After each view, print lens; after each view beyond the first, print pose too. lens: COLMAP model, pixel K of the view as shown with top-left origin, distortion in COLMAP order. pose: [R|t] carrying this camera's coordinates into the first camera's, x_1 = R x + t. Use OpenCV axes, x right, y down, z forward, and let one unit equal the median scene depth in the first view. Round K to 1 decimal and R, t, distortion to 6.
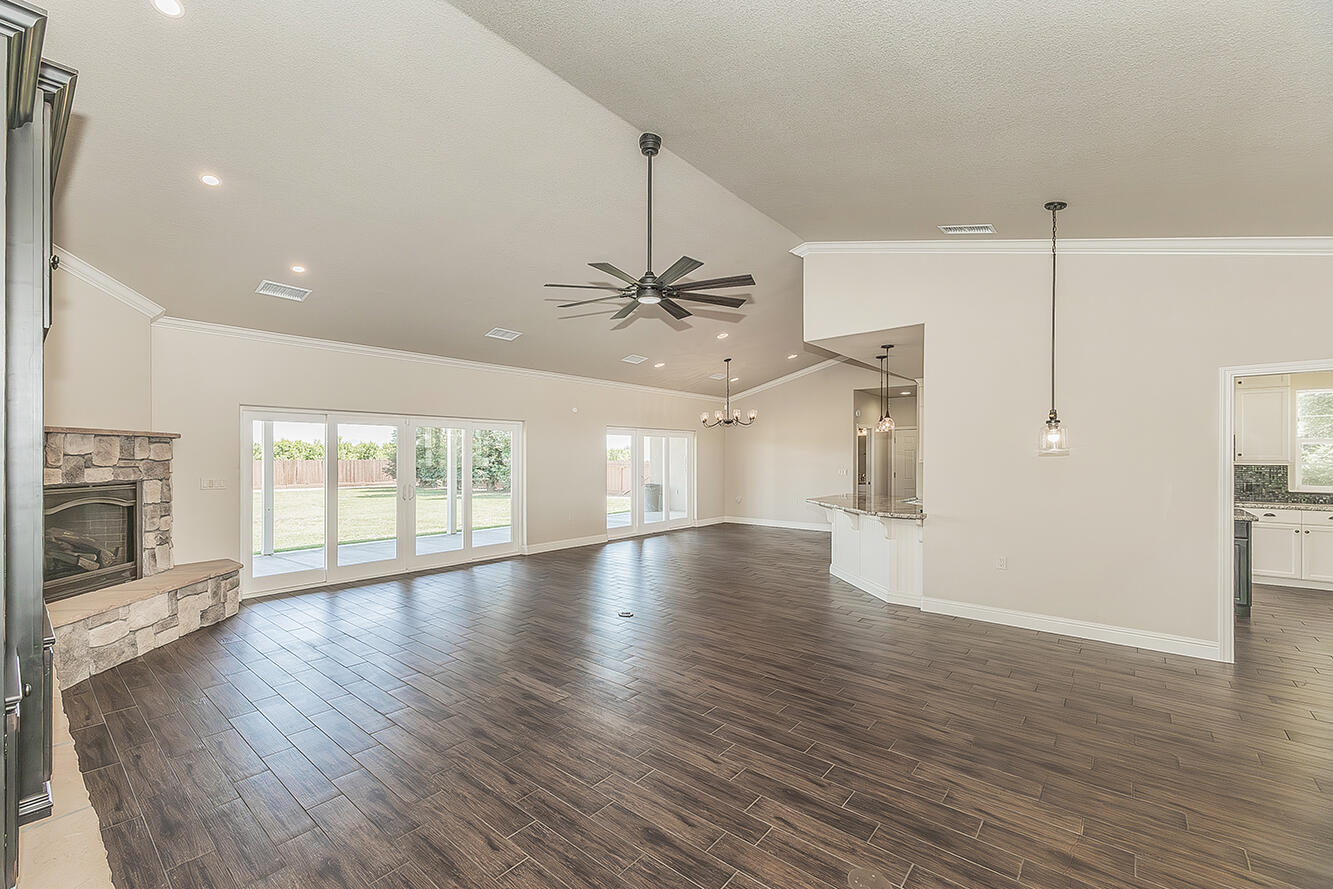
lens RADIAL K [[575.0, 0, 631.5], [0, 575.0, 459.0], [0, 0, 1]] dist [0.010990, -0.000239]
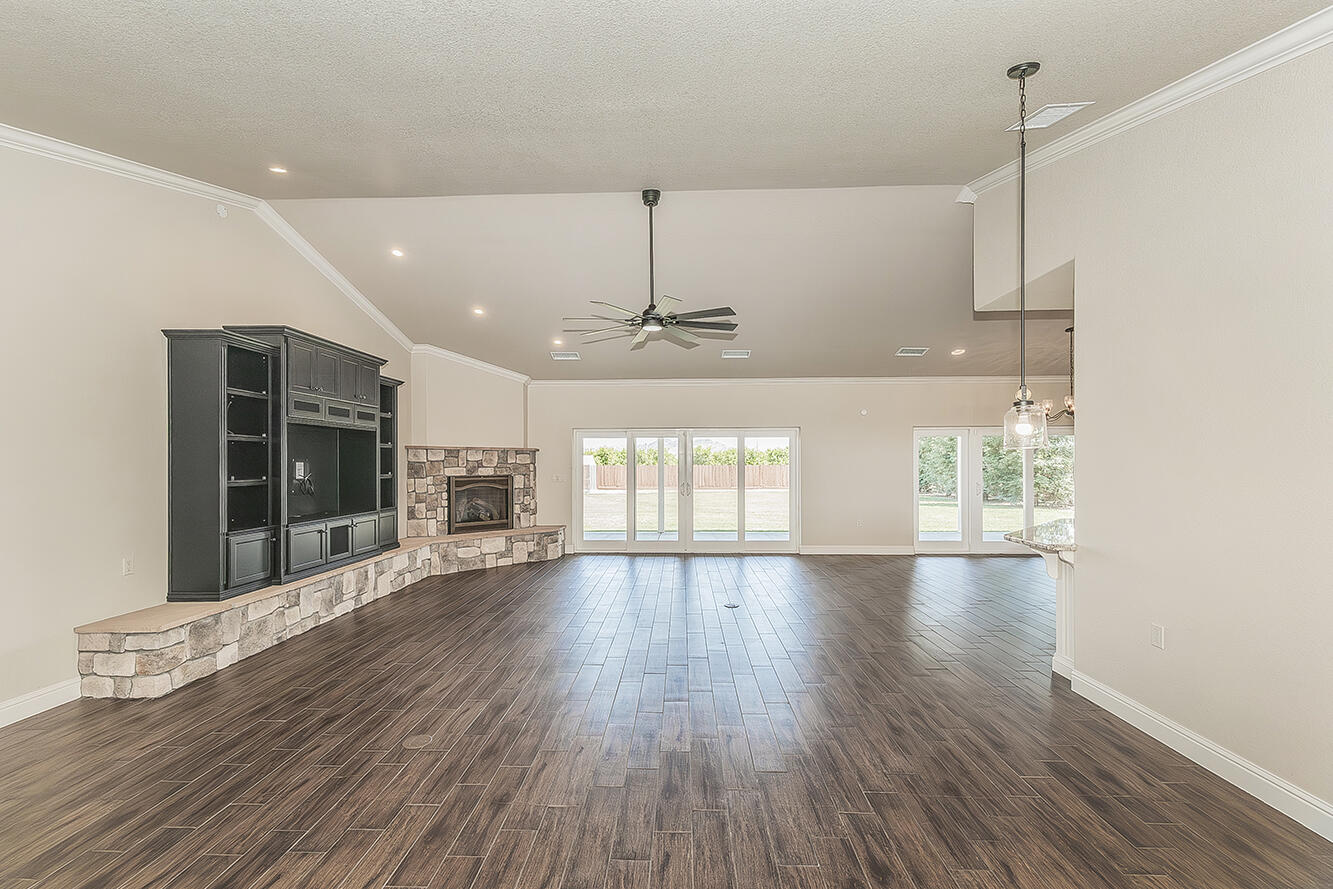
lens RADIAL K [[575.0, 0, 658.3], [0, 575.0, 465.6], [0, 0, 1]] dist [0.010990, -0.000239]
pose [[0.632785, 0.001627, -0.774326, 0.815195], [-0.000965, 0.999999, 0.001312, 0.005000], [0.774327, -0.000083, 0.632786, 0.221602]]
